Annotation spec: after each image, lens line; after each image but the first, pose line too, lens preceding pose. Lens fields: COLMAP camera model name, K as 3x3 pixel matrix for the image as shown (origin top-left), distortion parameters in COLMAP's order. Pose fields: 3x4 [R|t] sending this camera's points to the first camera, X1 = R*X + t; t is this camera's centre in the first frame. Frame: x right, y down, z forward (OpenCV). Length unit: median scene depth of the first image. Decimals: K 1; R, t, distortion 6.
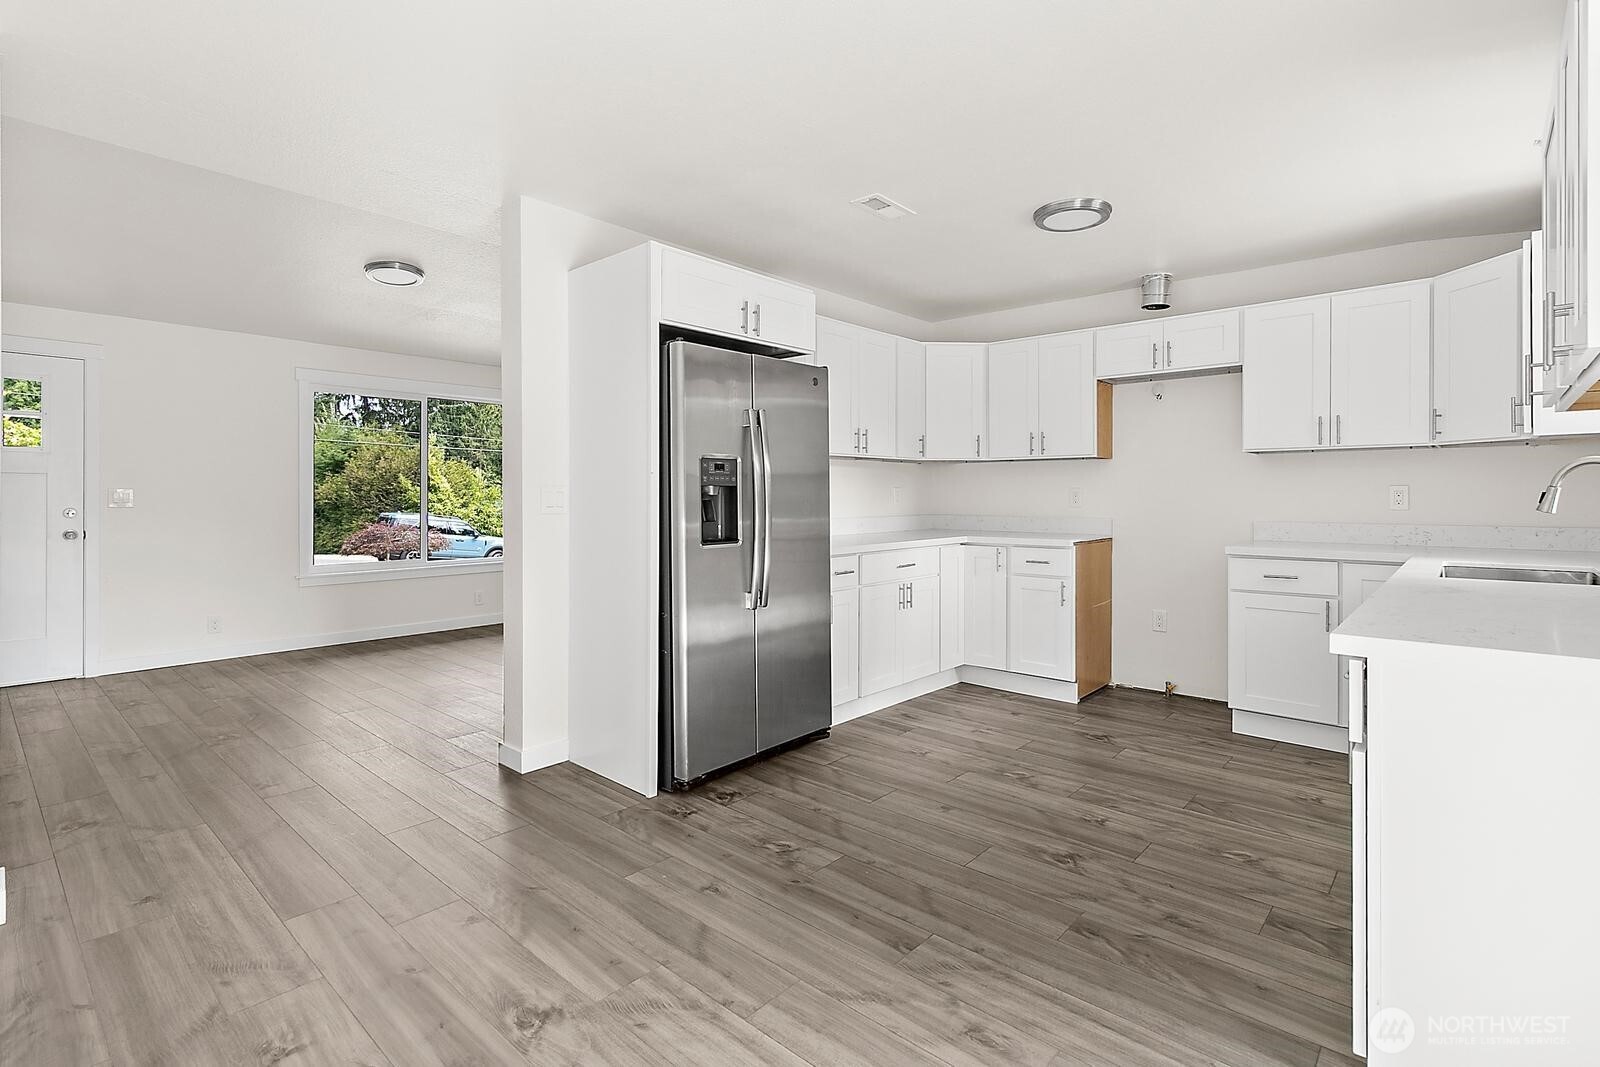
lens RADIAL K [[754.8, 0, 801.8], [0, 754.8, 493.0], [0, 0, 1]] dist [0.000586, -0.000128]
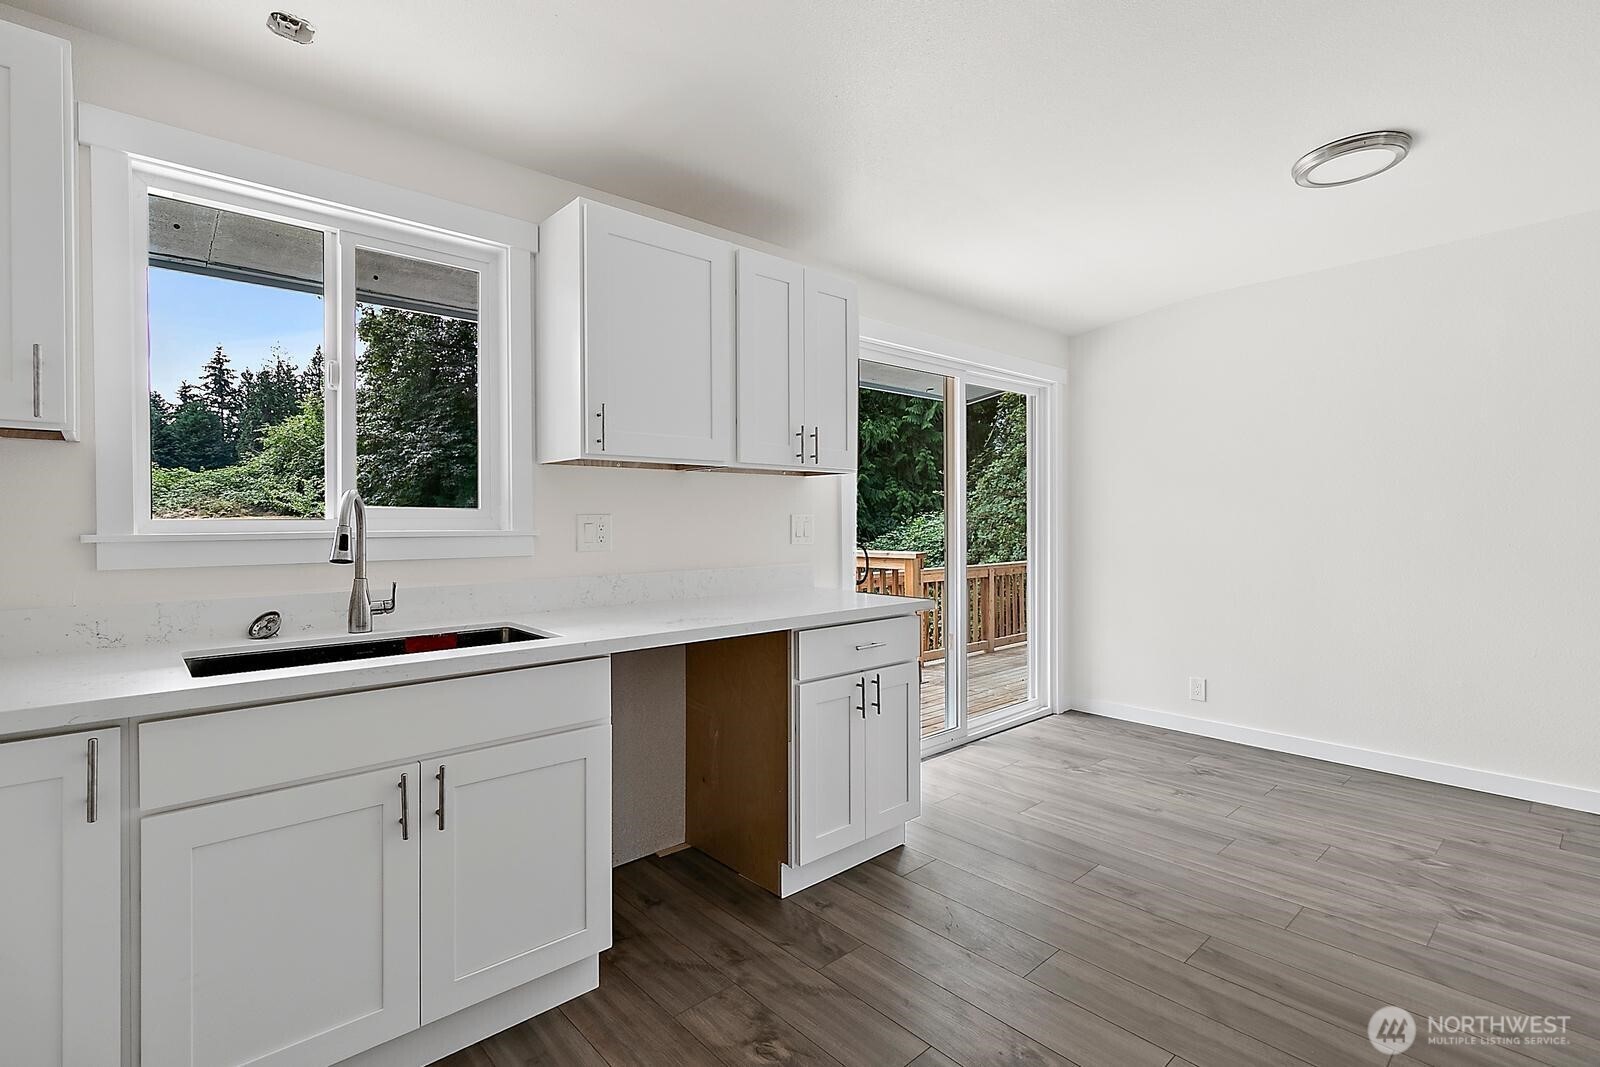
lens RADIAL K [[750.9, 0, 800.0], [0, 750.9, 533.5], [0, 0, 1]] dist [0.010057, -0.000247]
pose [[-0.994039, 0.004102, 0.108945, 0.414695], [0.005698, 0.999881, 0.014346, -0.009587], [-0.108873, 0.014881, -0.993944, 1.481530]]
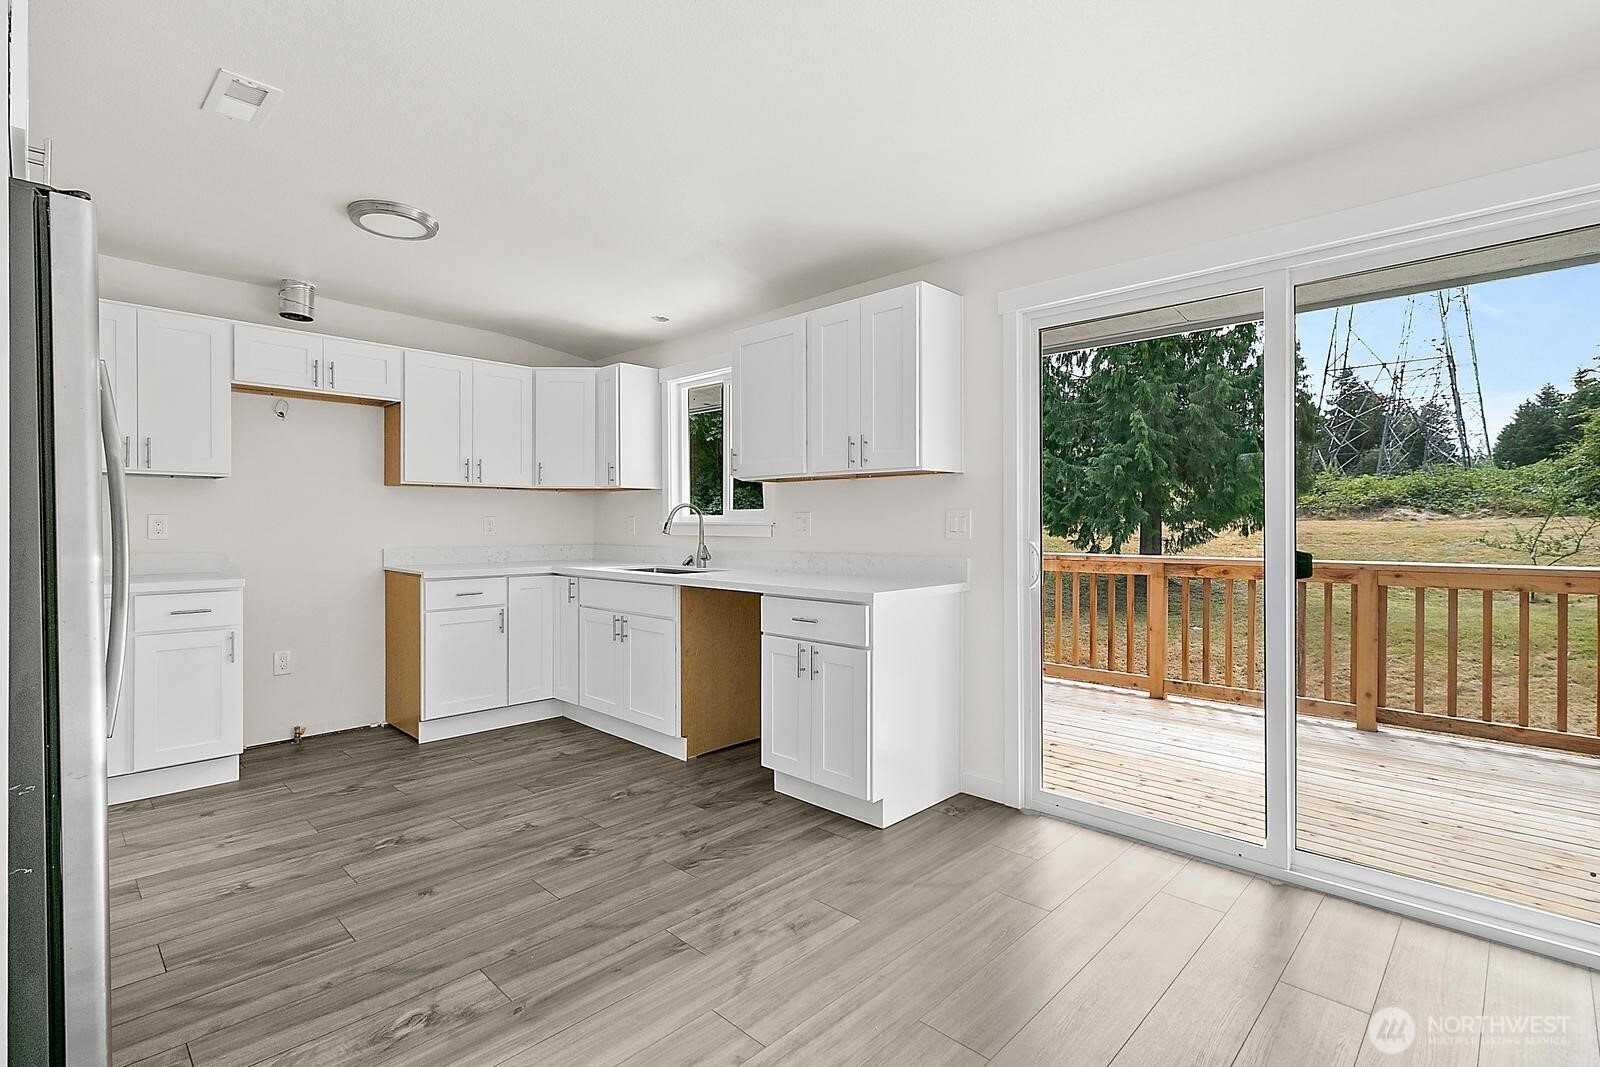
lens RADIAL K [[750.9, 0, 800.0], [0, 750.9, 533.5], [0, 0, 1]] dist [0.010057, -0.000247]
pose [[0.047343, -0.011583, 0.998812, -0.638982], [-0.004390, 0.999921, 0.011803, 0.001505], [-0.998869, -0.004943, 0.047289, 0.544892]]
